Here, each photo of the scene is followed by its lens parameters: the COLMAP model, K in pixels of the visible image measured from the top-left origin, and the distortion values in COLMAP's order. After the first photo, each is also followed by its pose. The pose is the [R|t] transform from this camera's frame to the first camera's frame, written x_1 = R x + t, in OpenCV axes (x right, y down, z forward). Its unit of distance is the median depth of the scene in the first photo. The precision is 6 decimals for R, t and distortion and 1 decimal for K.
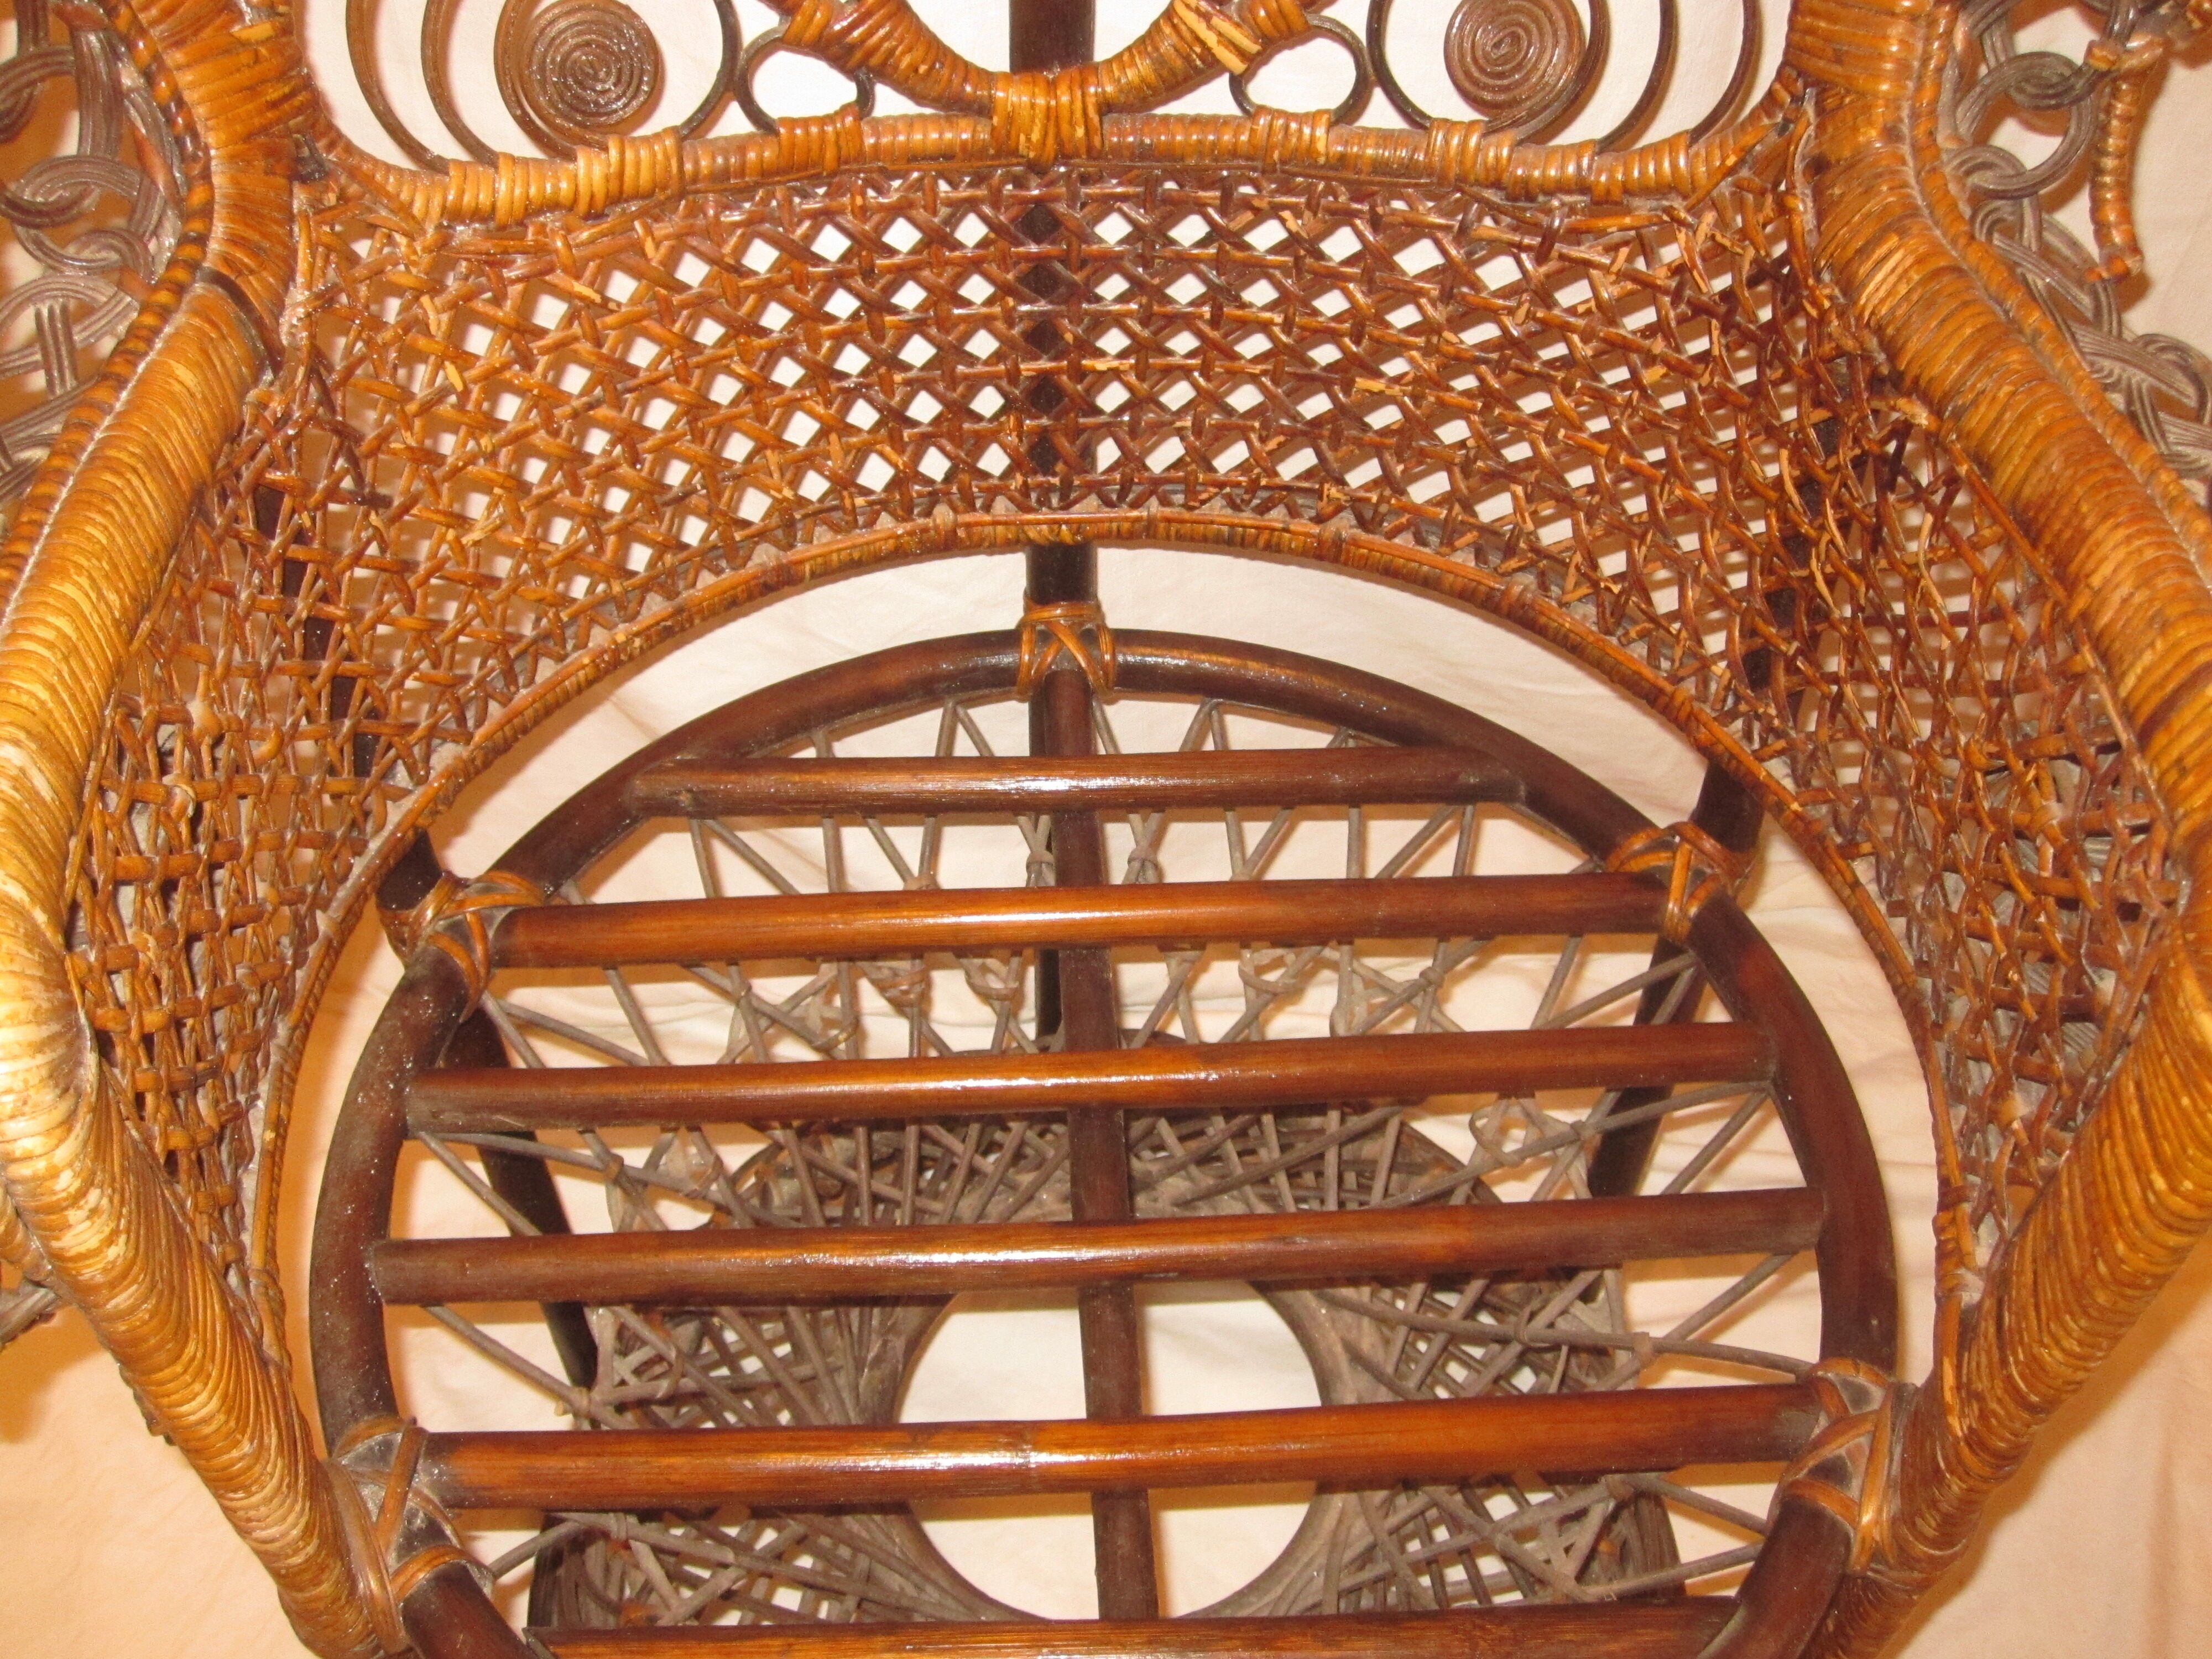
lens RADIAL K [[2125.7, 0, 1106.7], [0, 2125.7, 817.8], [0, 0, 1]] dist [-0.085532, 0.000000]
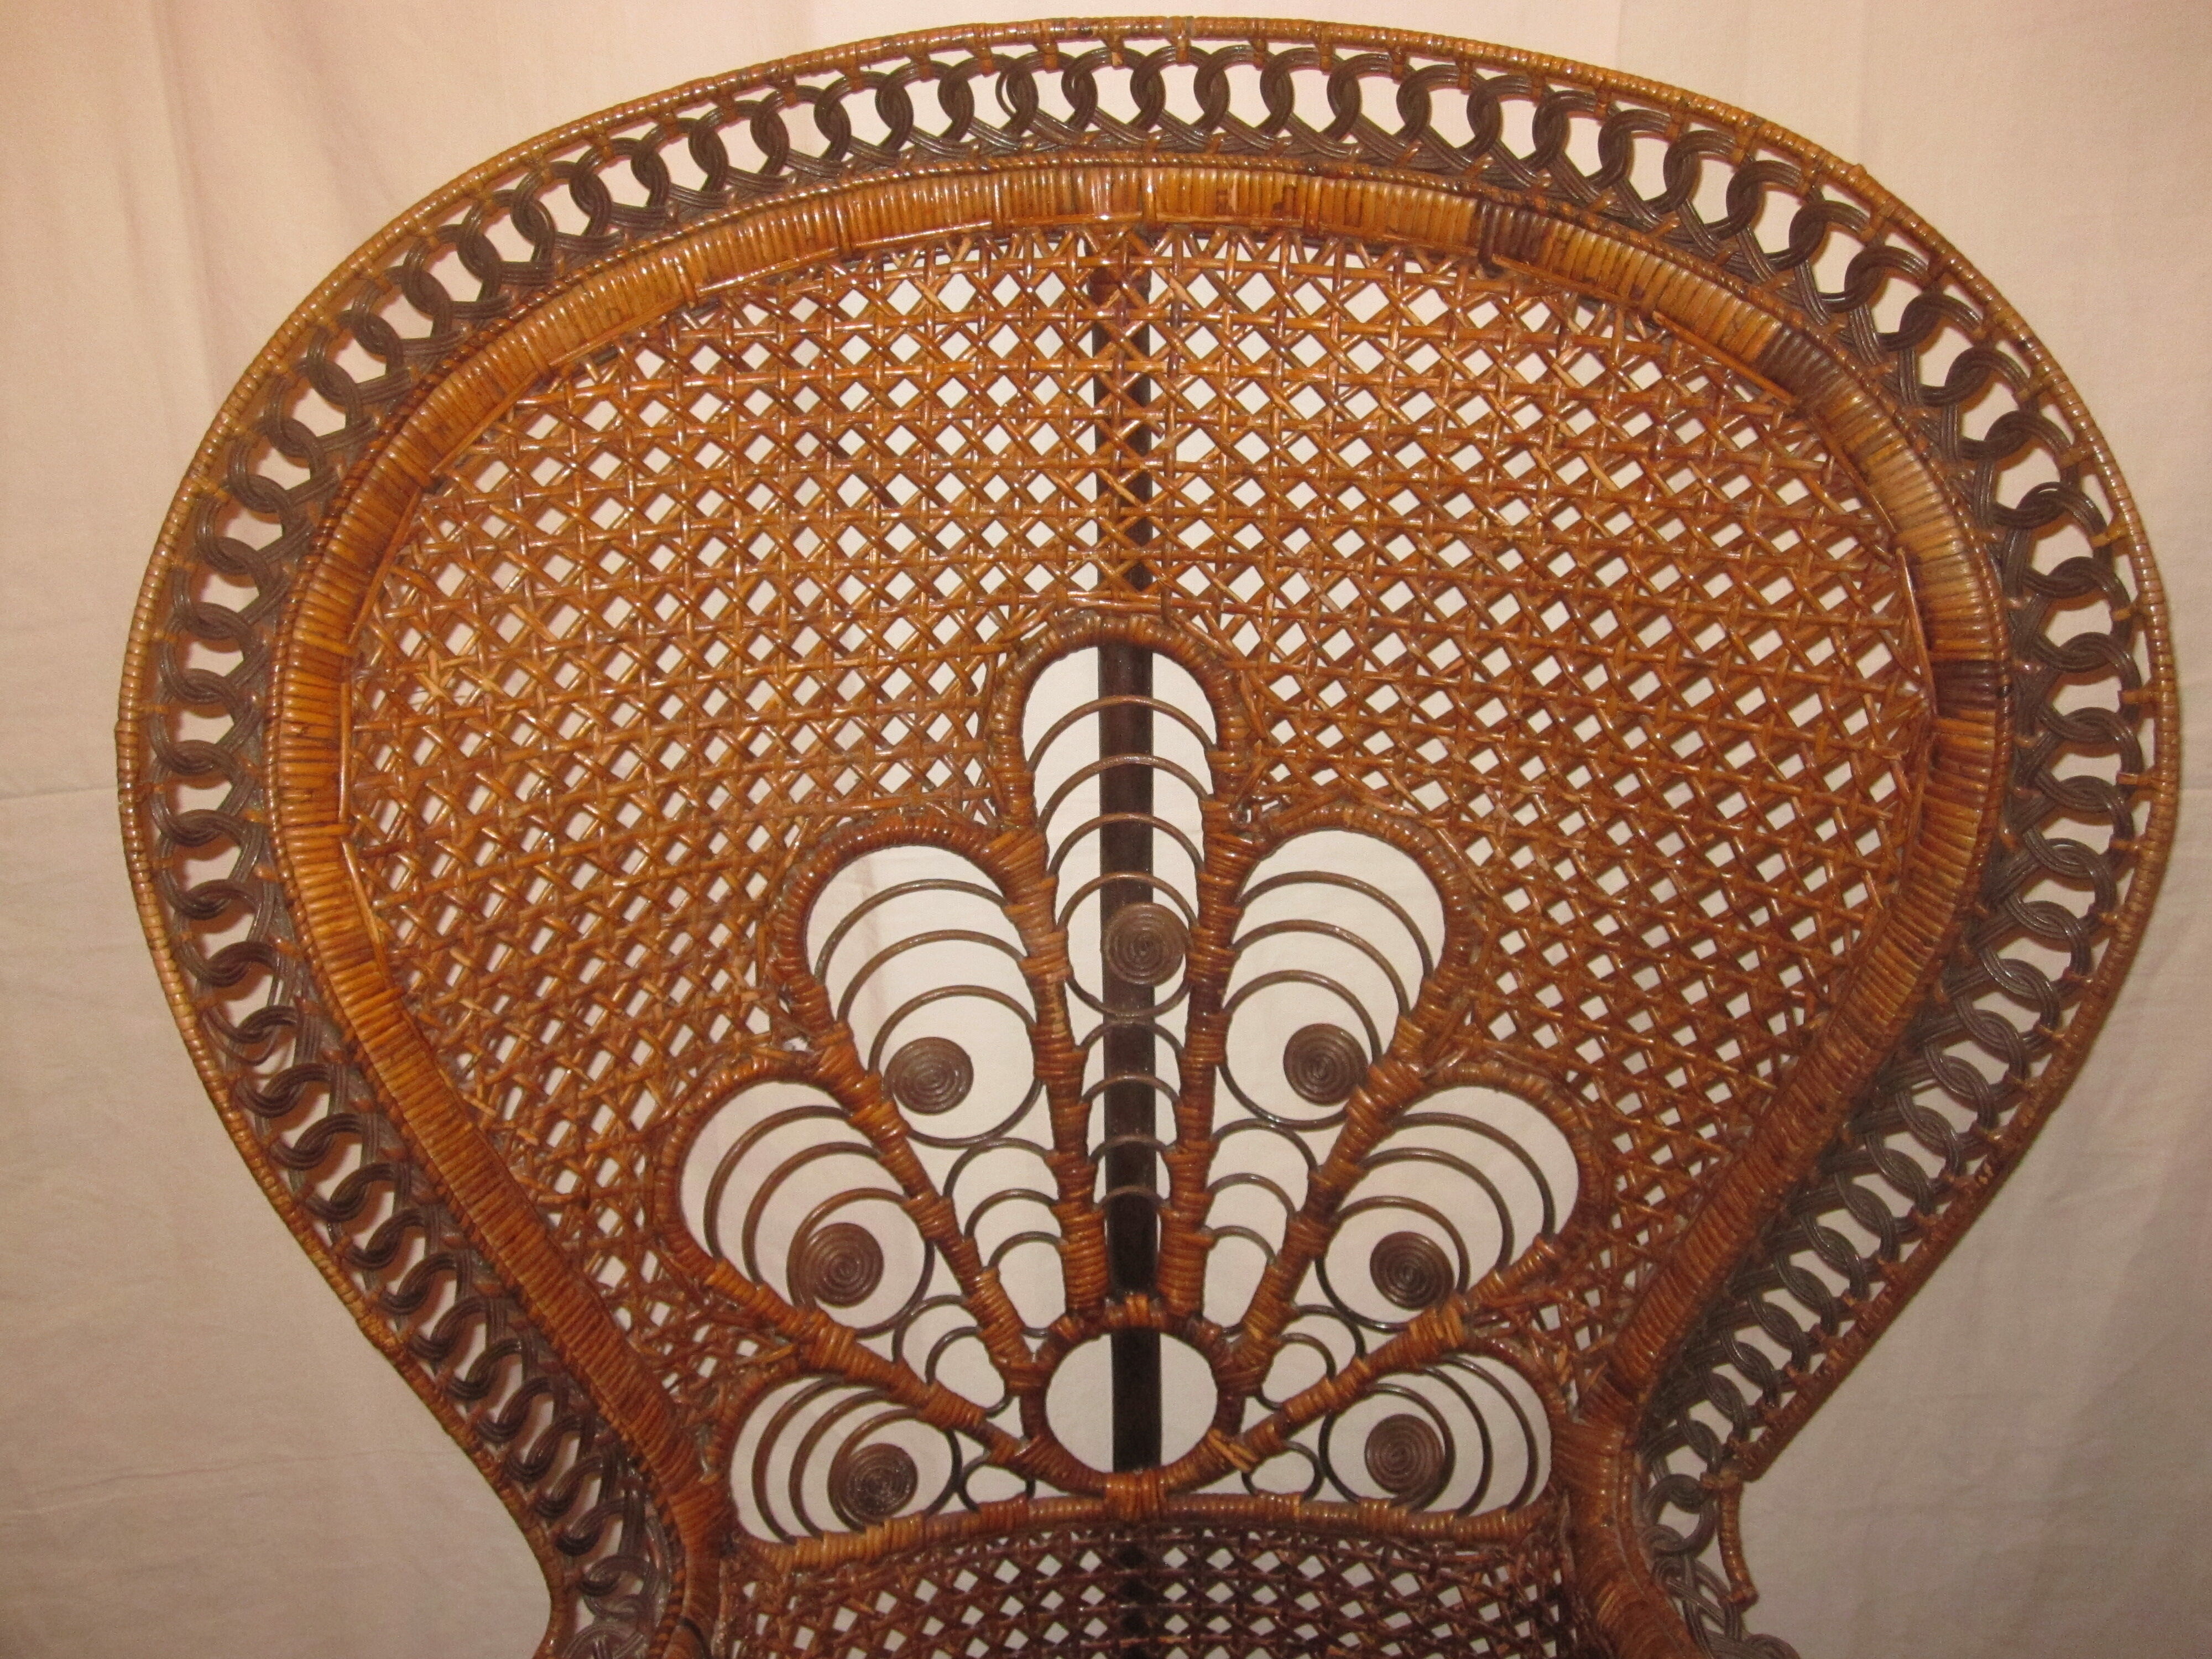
lens RADIAL K [[2125.7, 0, 1075.7], [0, 2125.7, 784.1], [0, 0, 1]] dist [-0.085532, 0.000000]
pose [[0.999581, -0.025170, -0.014284, -0.036990], [0.014914, 0.870982, -0.491089, 0.002843], [0.024802, 0.490670, 0.870992, -0.762300]]
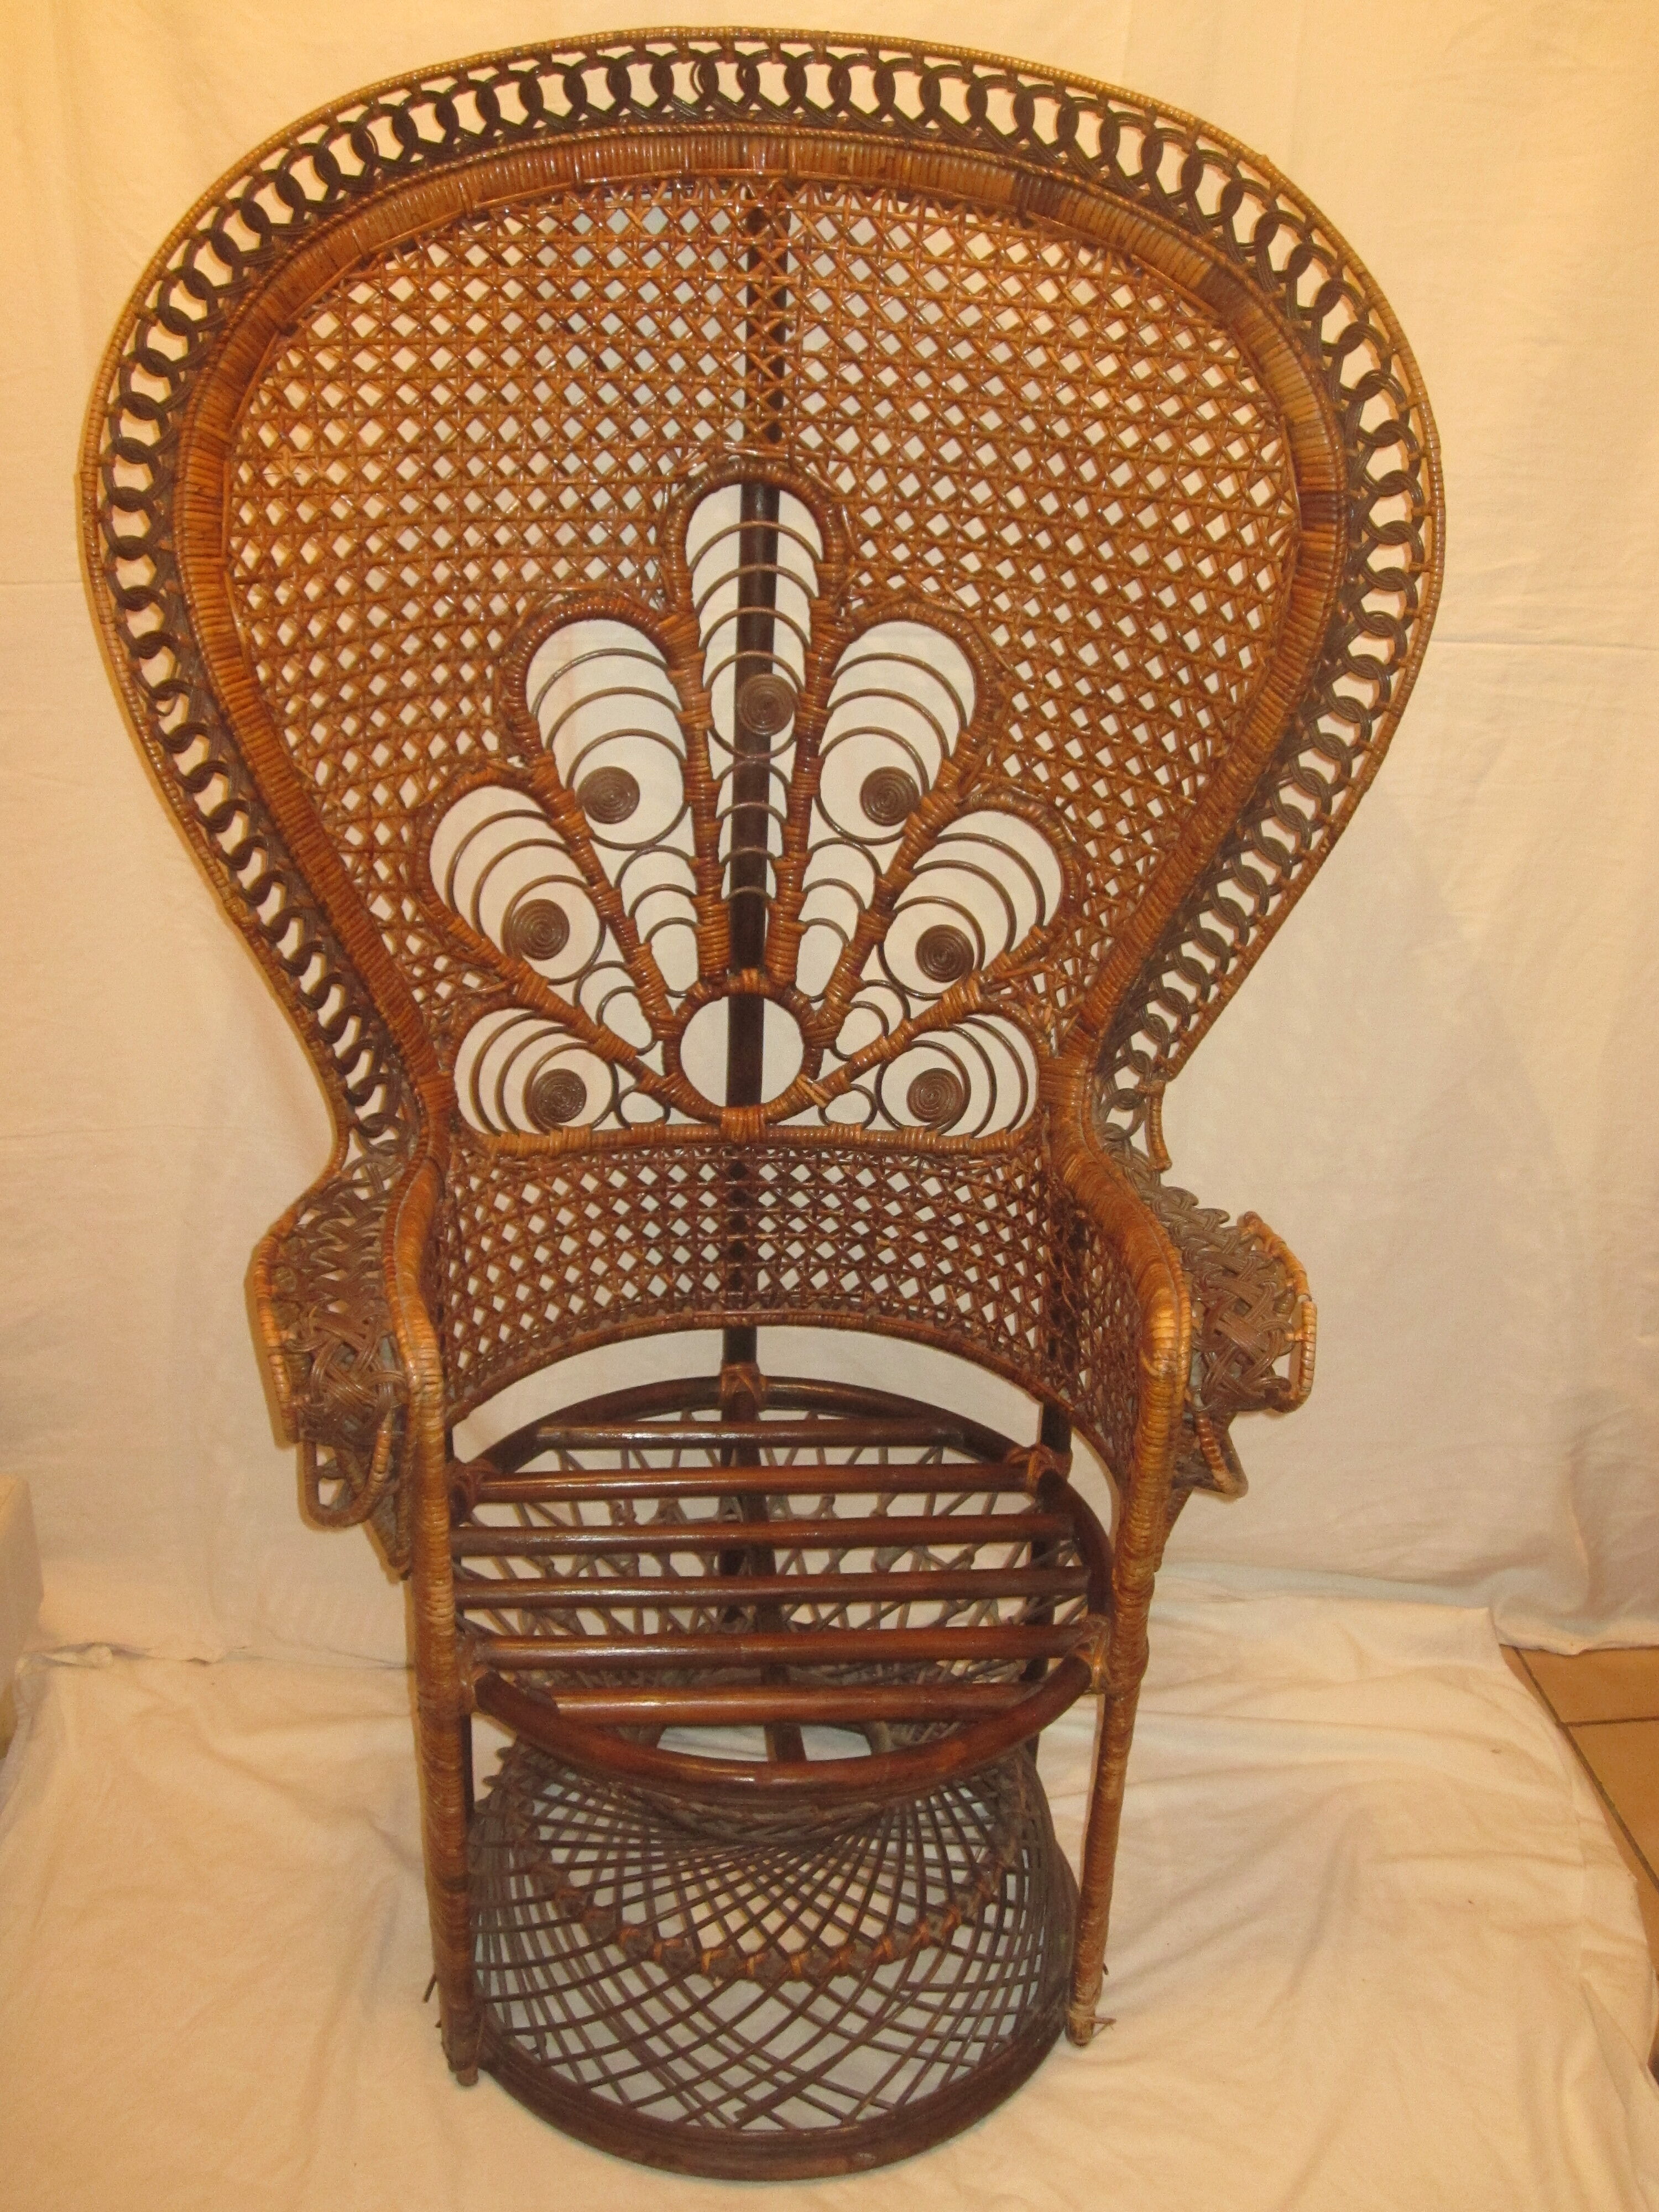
lens RADIAL K [[2125.7, 0, 829.1], [0, 2125.7, 1107.1], [0, 0, 1]] dist [-0.085532, 0.000000]
pose [[0.998162, 0.012155, 0.059367, -0.071305], [0.013542, 0.910160, -0.414036, 0.633133], [-0.059066, 0.414079, 0.908322, -1.174451]]
